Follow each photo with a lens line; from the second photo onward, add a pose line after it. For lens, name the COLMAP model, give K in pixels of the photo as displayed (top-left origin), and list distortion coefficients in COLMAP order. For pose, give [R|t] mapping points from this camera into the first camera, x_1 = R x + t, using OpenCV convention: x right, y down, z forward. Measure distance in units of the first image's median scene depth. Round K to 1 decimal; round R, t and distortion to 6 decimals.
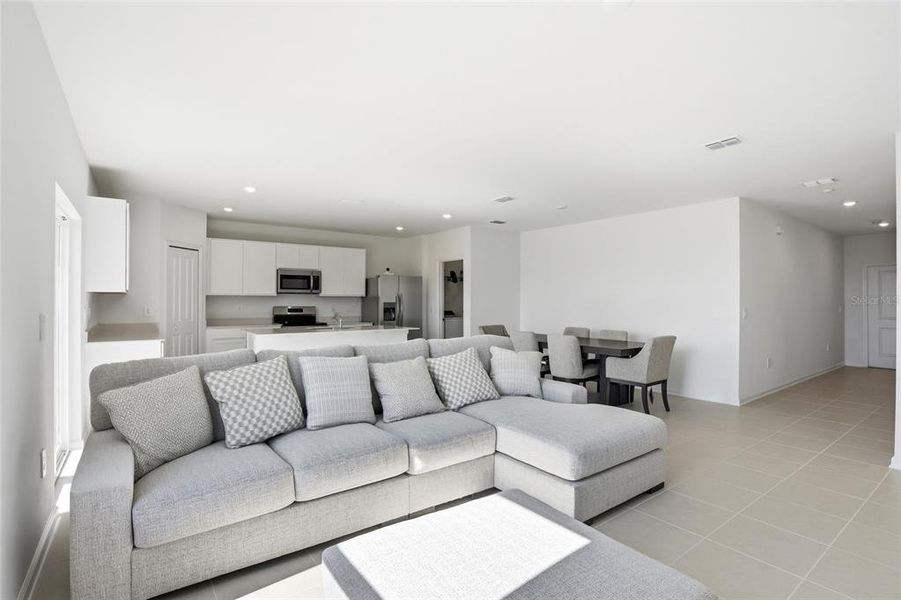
lens RADIAL K [[438.1, 0, 448.5], [0, 438.1, 300.8], [0, 0, 1]] dist [-0.050110, 0.003681]
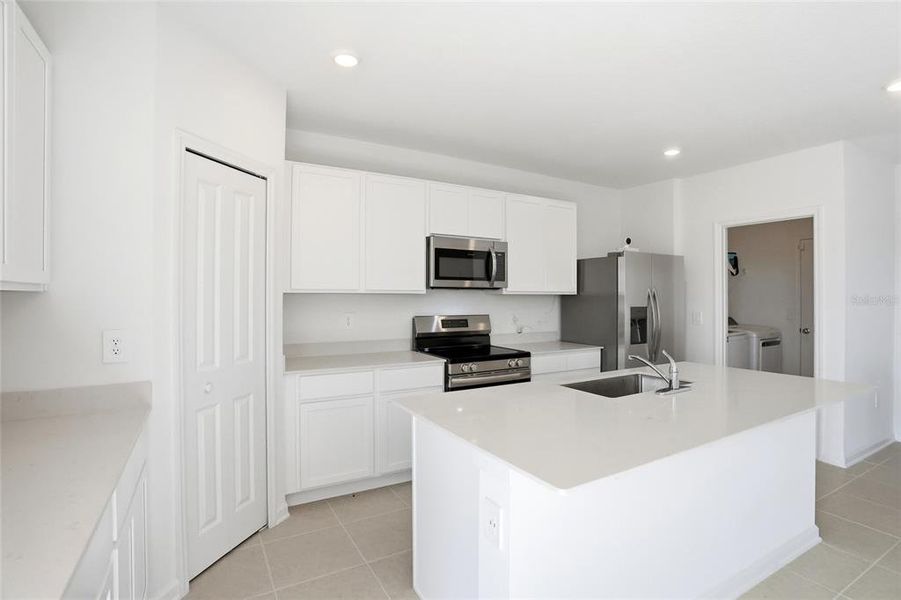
lens RADIAL K [[438.1, 0, 452.0], [0, 438.1, 294.8], [0, 0, 1]] dist [-0.050110, 0.003681]
pose [[0.993800, -0.001481, -0.111170, -0.301884], [0.001034, 0.999991, -0.004078, -0.008177], [0.111175, 0.003938, 0.993793, 0.512076]]
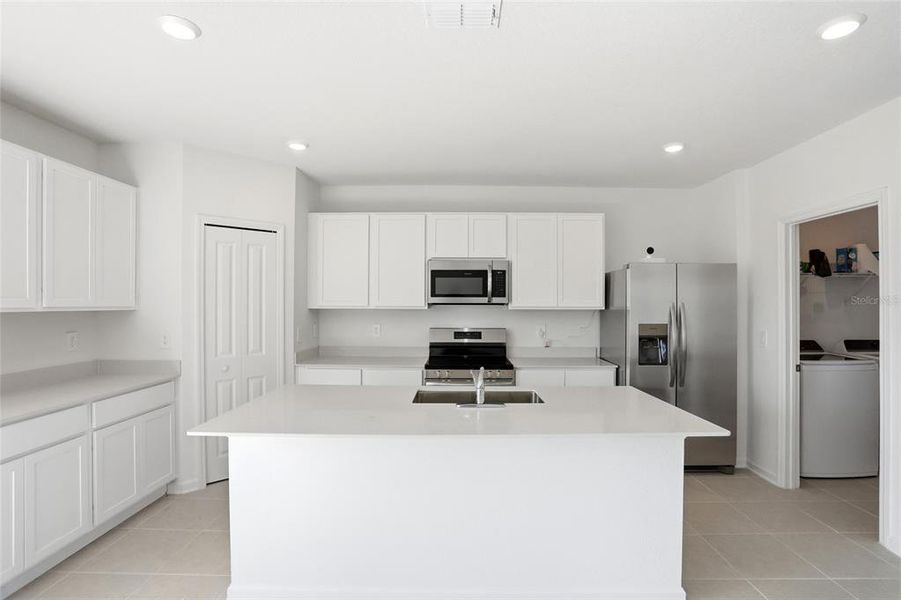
lens RADIAL K [[438.1, 0, 455.2], [0, 438.1, 304.4], [0, 0, 1]] dist [-0.050110, 0.003681]
pose [[0.801335, -0.002895, -0.598208, -0.034038], [0.000222, 0.999990, -0.004541, -0.014319], [0.598215, 0.003506, 0.801328, 0.550119]]
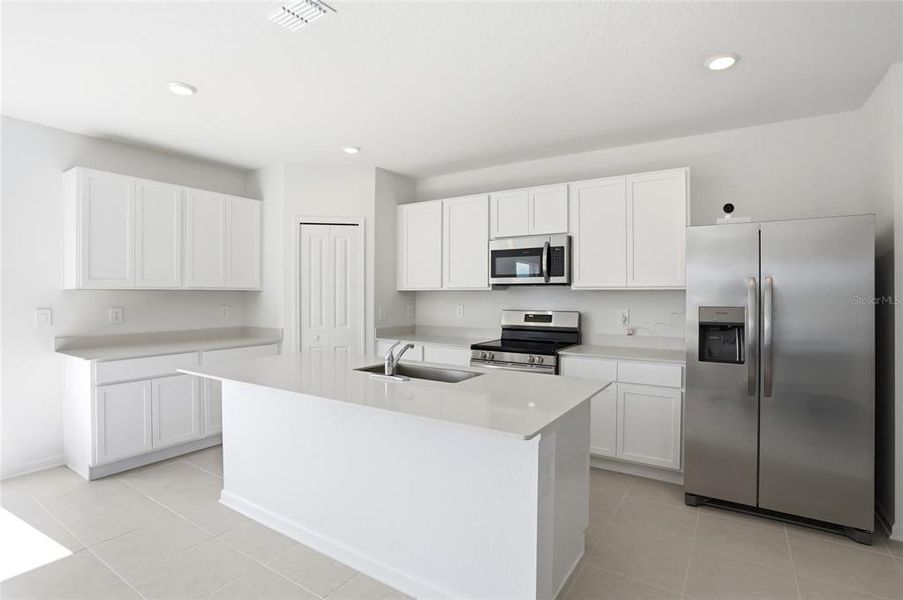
lens RADIAL K [[439.1, 0, 465.8], [0, 439.1, 292.1], [0, 0, 1]] dist [-0.050110, 0.003681]
pose [[0.367017, -0.008673, -0.930174, 0.099326], [-0.001300, 0.999951, -0.009836, -0.003602], [0.930213, 0.004819, 0.366987, 0.733896]]
